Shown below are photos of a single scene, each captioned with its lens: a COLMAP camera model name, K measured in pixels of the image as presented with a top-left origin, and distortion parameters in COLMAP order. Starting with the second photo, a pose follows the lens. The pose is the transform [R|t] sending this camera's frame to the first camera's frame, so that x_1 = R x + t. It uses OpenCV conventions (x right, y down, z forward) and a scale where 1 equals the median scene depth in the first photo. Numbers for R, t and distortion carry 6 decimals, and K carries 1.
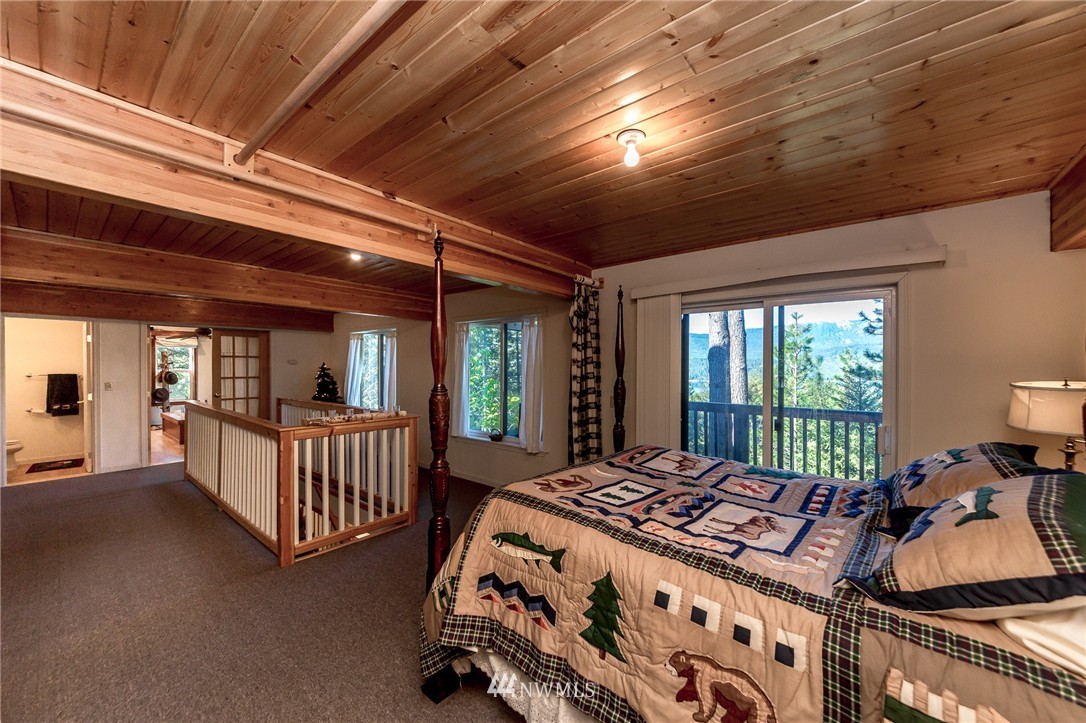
lens RADIAL K [[409.9, 0, 526.2], [0, 409.9, 365.2], [0, 0, 1]] dist [-0.002820, 0.000153]
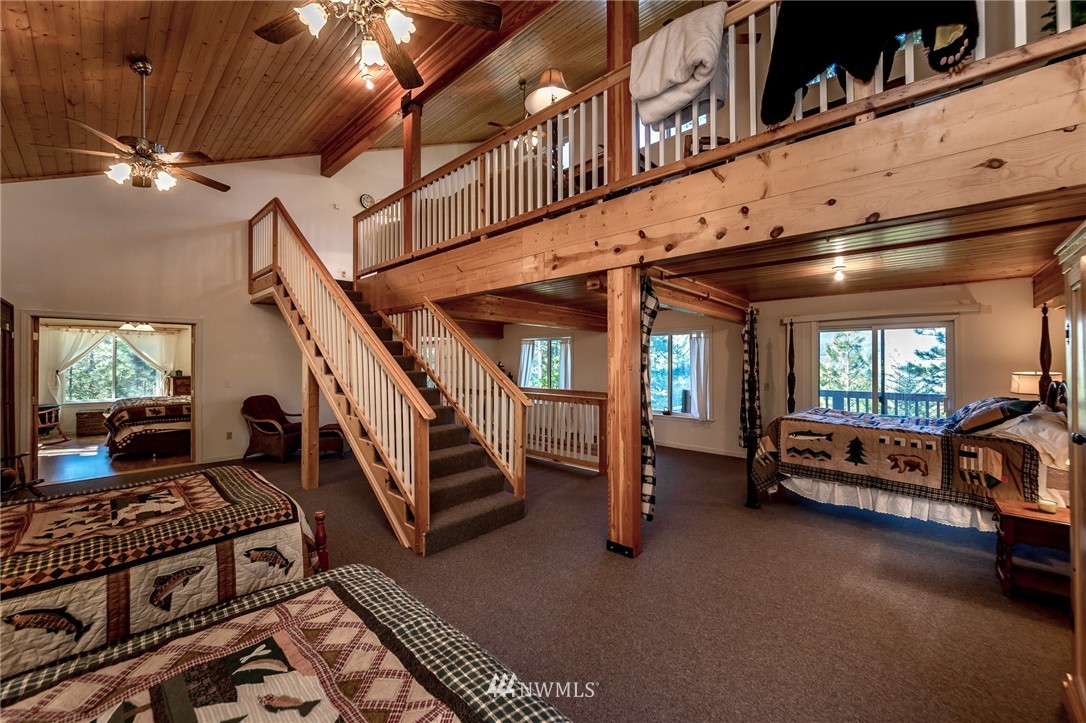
lens RADIAL K [[399.5, 0, 556.9], [0, 399.5, 359.8], [0, 0, 1]] dist [0.000501, 0.000203]
pose [[0.999535, -0.001663, -0.030431, -0.633416], [0.001436, 0.999971, -0.007462, -0.006214], [0.030442, 0.007415, 0.999509, -0.653400]]
